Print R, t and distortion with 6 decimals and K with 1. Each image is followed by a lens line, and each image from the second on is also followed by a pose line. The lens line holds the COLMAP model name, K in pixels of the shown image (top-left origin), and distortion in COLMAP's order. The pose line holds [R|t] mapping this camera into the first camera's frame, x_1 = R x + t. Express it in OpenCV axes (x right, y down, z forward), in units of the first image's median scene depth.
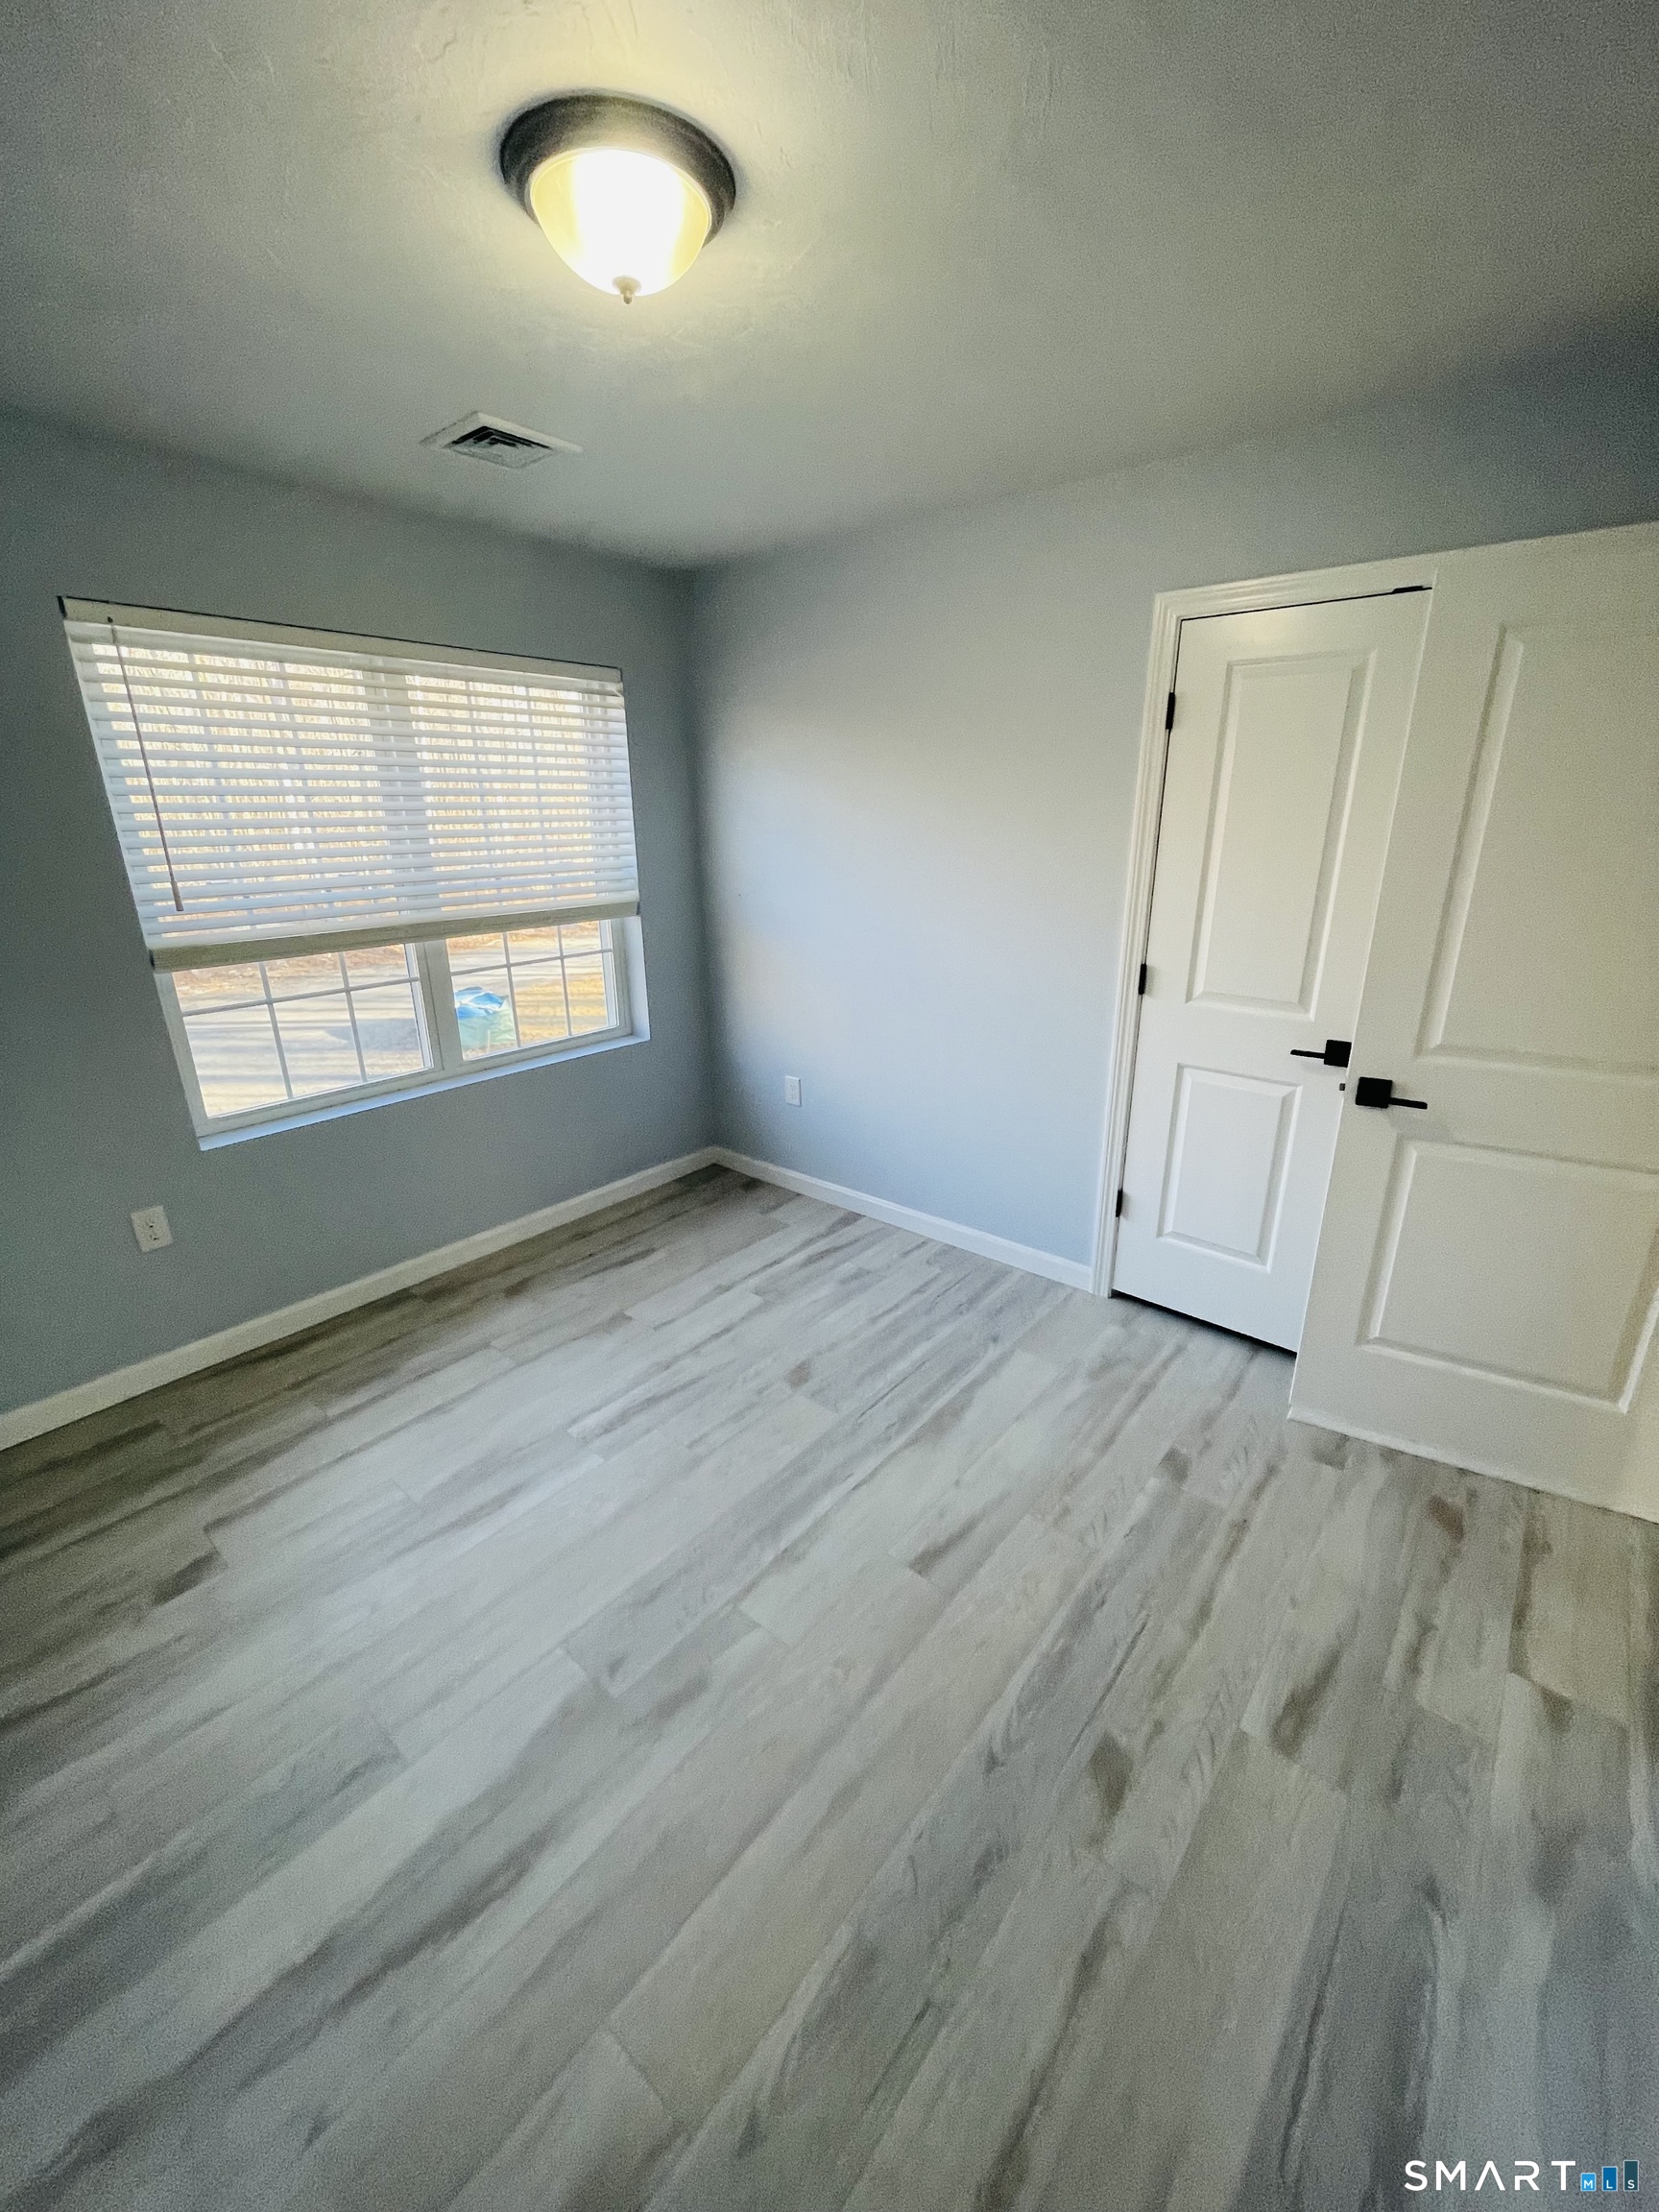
lens RADIAL K [[893.8, 0, 832.3], [0, 893.8, 1097.2], [0, 0, 1]] dist [-0.000508, -0.000167]
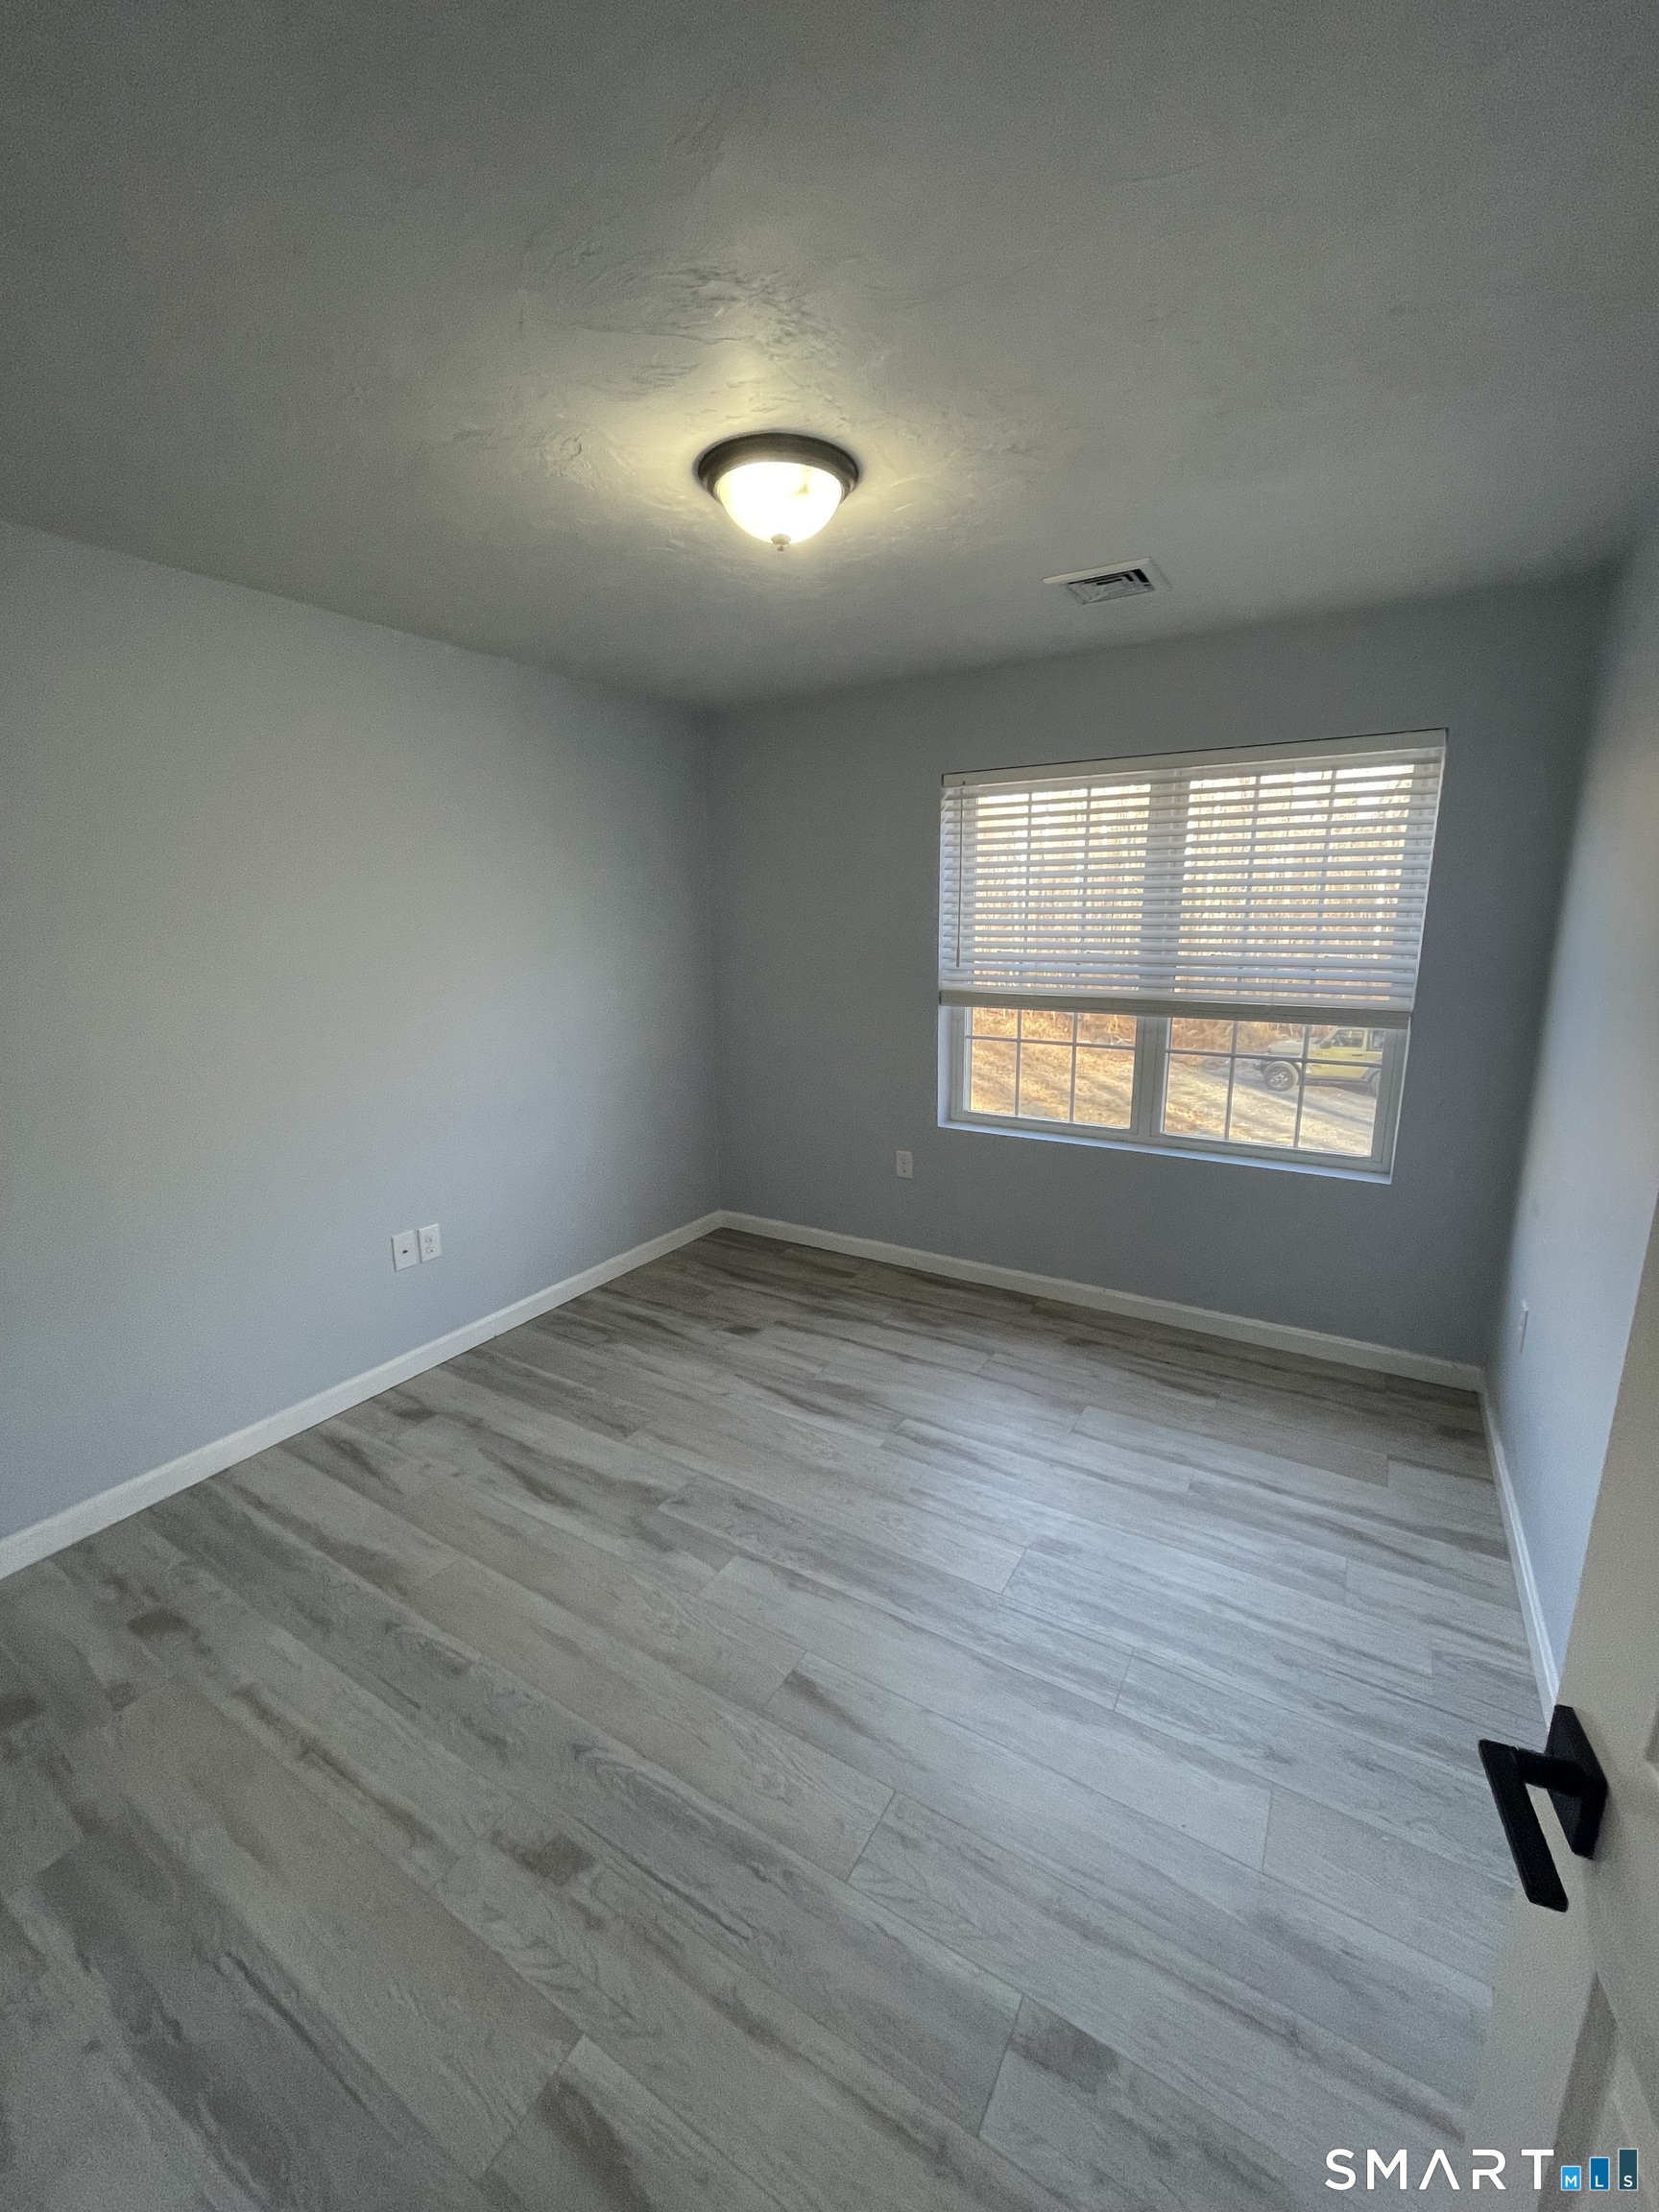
lens RADIAL K [[890.8, 0, 829.5], [0, 890.8, 1106.0], [0, 0, 1]] dist [0.000388, 0.000022]
pose [[0.151582, 0.220715, -0.963487, 0.762252], [-0.300131, 0.939007, 0.167889, -0.186789], [0.941777, 0.263724, 0.208580, 0.590120]]
